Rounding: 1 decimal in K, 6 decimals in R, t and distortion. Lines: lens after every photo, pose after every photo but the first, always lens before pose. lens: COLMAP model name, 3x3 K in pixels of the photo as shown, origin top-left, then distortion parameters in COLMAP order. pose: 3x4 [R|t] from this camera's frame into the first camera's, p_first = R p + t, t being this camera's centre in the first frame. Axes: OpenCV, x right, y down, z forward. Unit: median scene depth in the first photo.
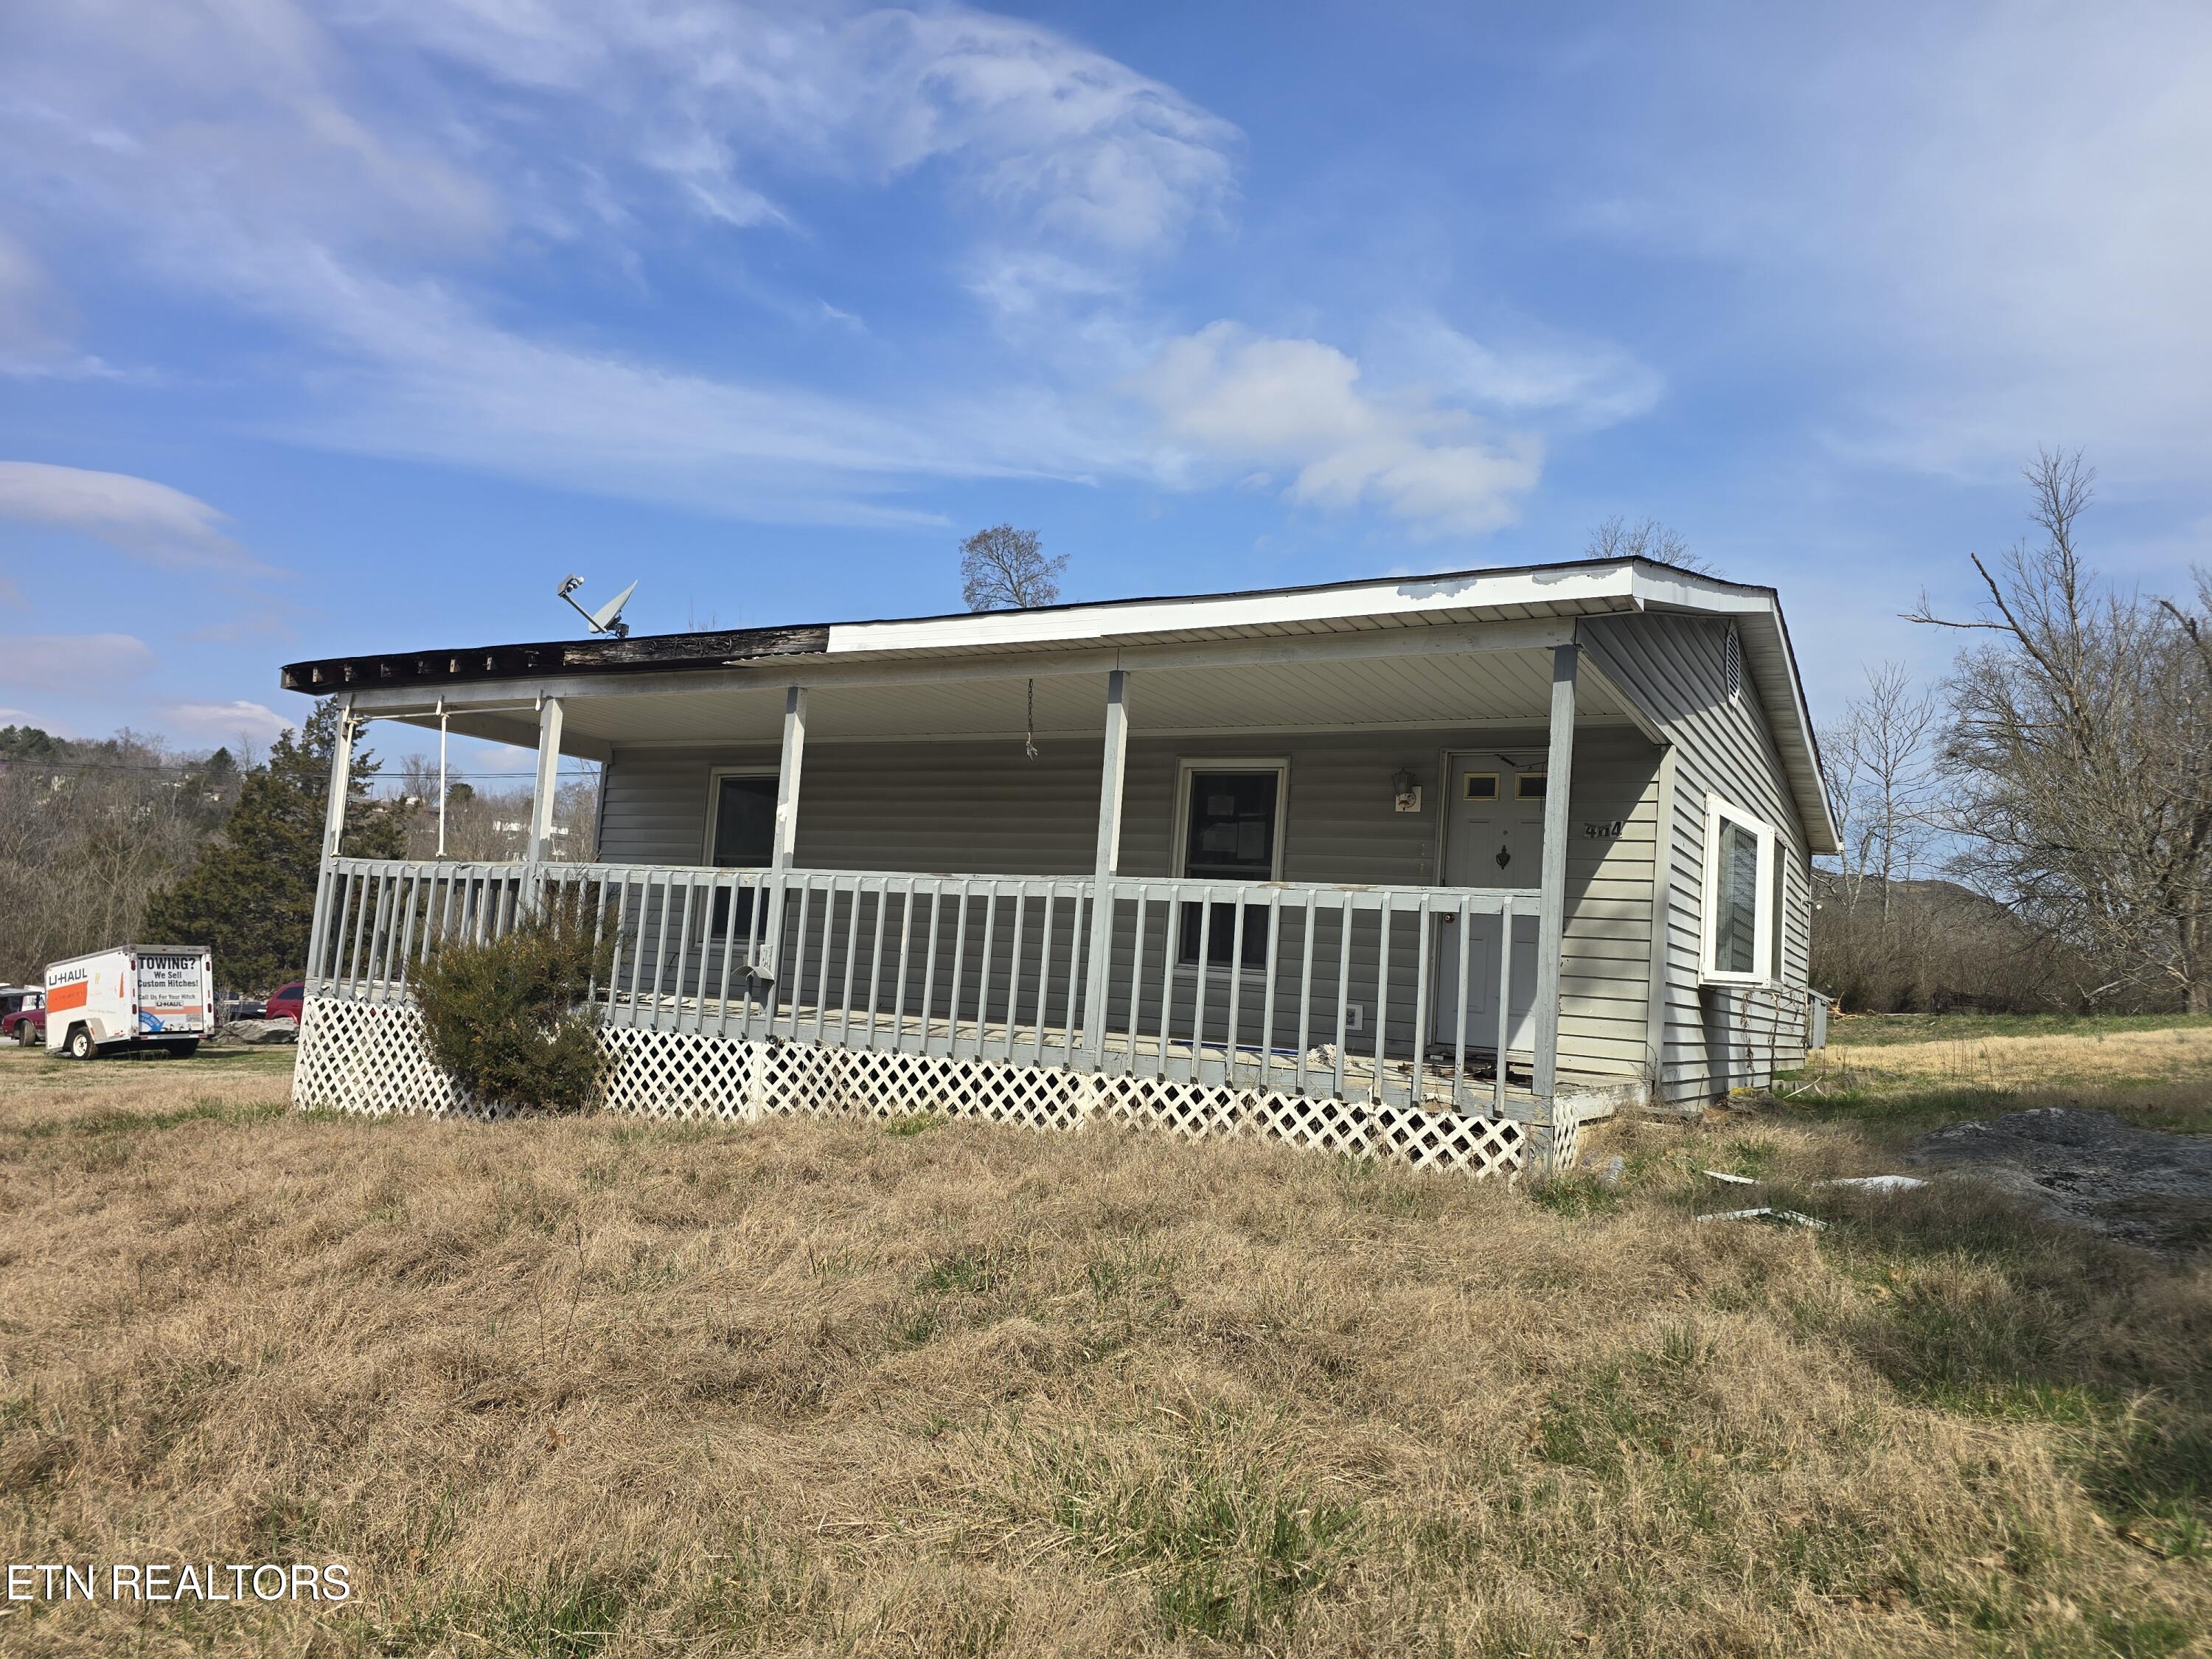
lens RADIAL K [[1464.3, 0, 1099.8], [0, 1464.3, 849.8], [0, 0, 1]] dist [0.047124, -0.021477]
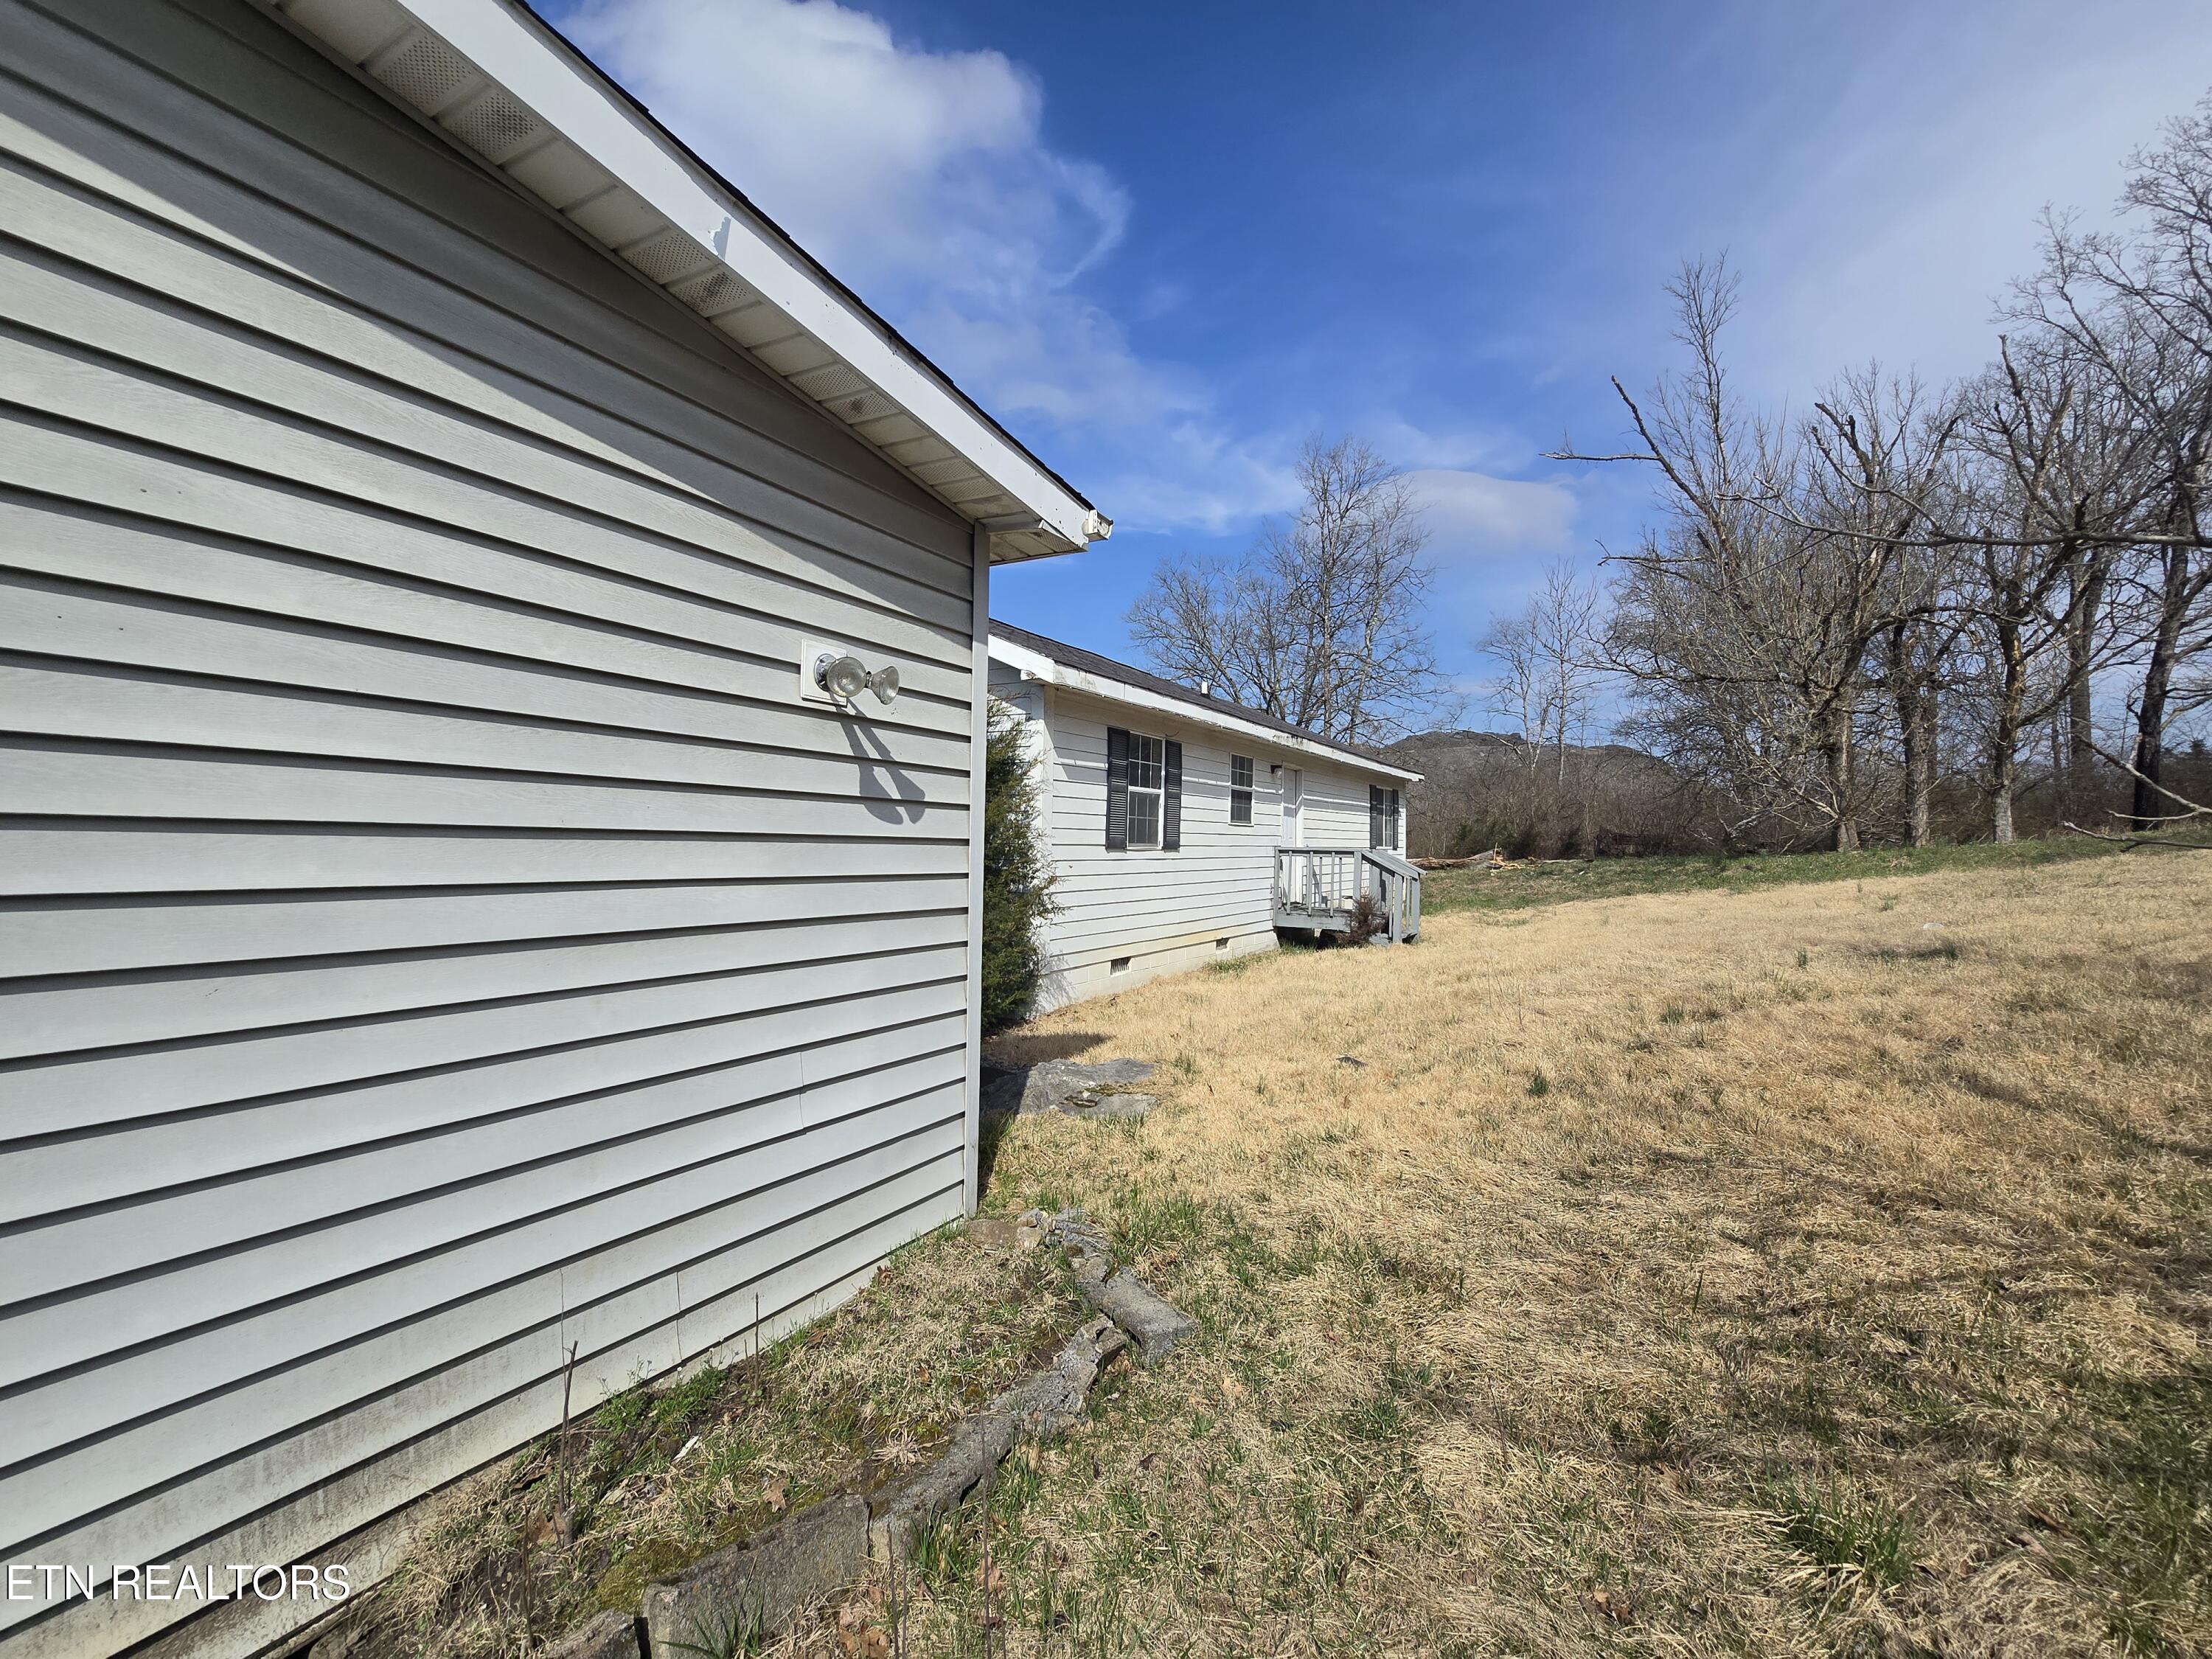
lens RADIAL K [[893.1, 0, 1114.0], [0, 893.1, 819.2], [0, 0, 1]] dist [0.004278, -0.001645]
pose [[0.998633, -0.051657, -0.007993, 0.071288], [0.052065, 0.996576, 0.064236, 0.007586], [0.004647, -0.064564, 0.997903, 0.113048]]
